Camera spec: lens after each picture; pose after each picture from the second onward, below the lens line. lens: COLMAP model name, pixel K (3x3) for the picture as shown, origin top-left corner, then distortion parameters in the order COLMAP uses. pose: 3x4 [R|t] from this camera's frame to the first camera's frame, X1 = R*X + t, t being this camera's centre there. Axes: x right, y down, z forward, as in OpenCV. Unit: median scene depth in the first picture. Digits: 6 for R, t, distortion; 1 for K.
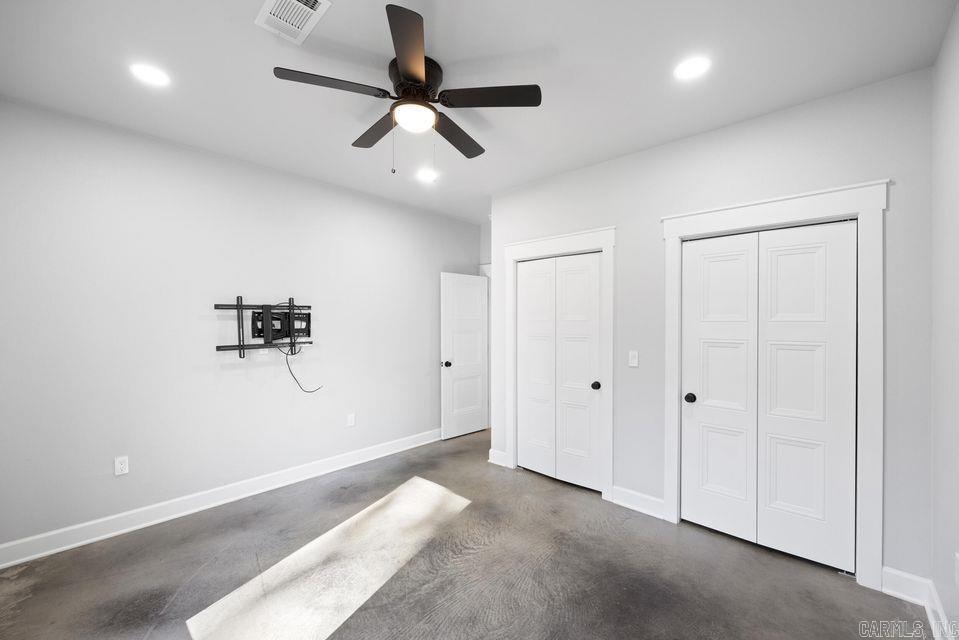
lens RADIAL K [[383.3, 0, 484.3], [0, 383.3, 324.0], [0, 0, 1]] dist [0.001396, 0.000291]
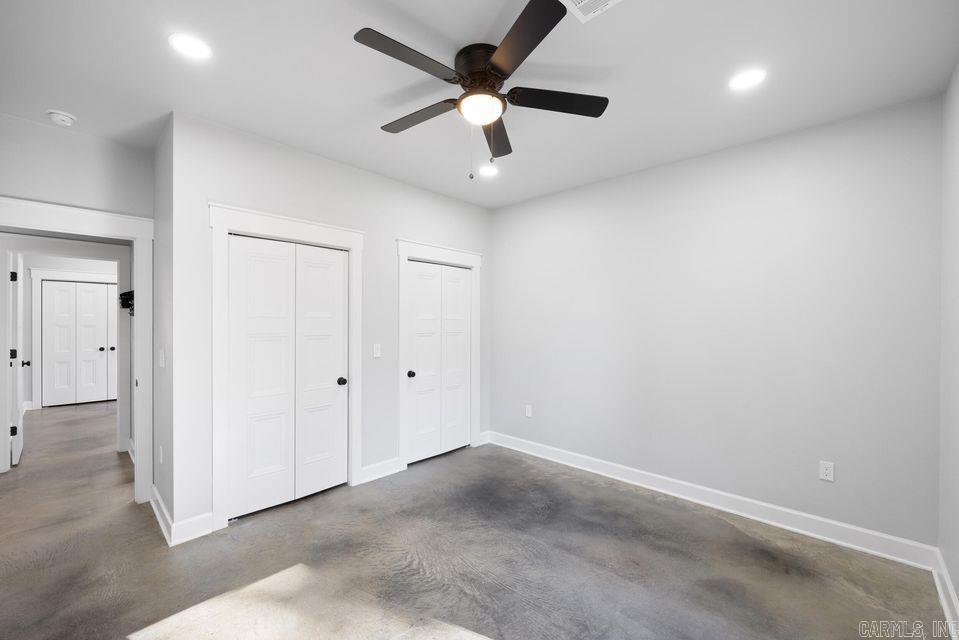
lens RADIAL K [[383.3, 0, 478.8], [0, 383.3, 323.5], [0, 0, 1]] dist [0.001396, 0.000291]
pose [[0.036648, -0.009267, 0.999285, -0.946194], [0.001335, 0.999957, 0.009225, -0.002737], [-0.999327, 0.000996, 0.036659, 0.794574]]
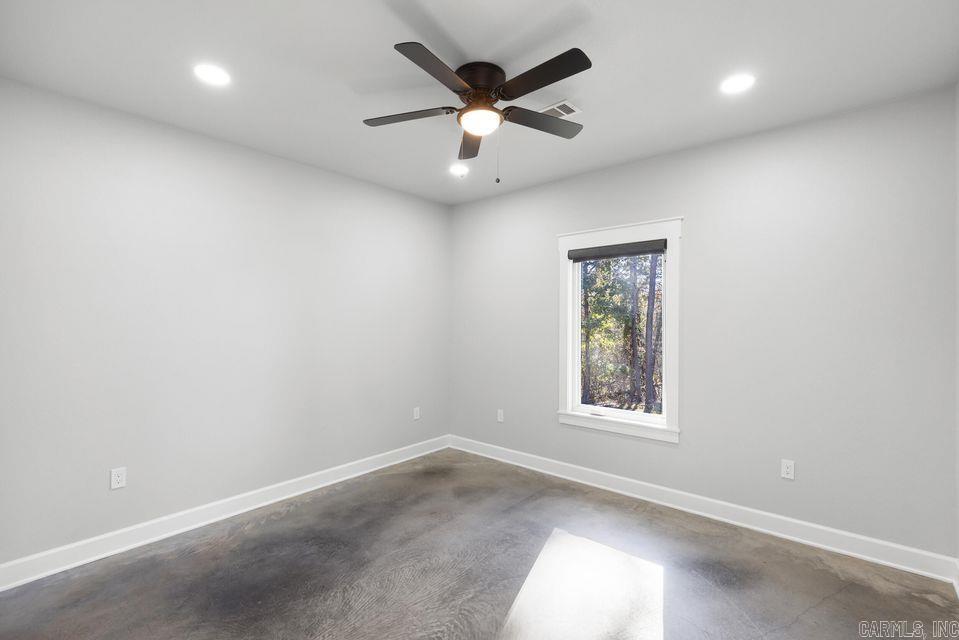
lens RADIAL K [[433.5, 0, 477.9], [0, 433.5, 319.5], [0, 0, 1]] dist [0.000504, 0.001128]
pose [[-0.999908, -0.003425, -0.013107, -0.131817], [-0.003451, 0.999992, 0.001999, -0.008187], [0.013100, 0.002044, -0.999912, 1.767490]]
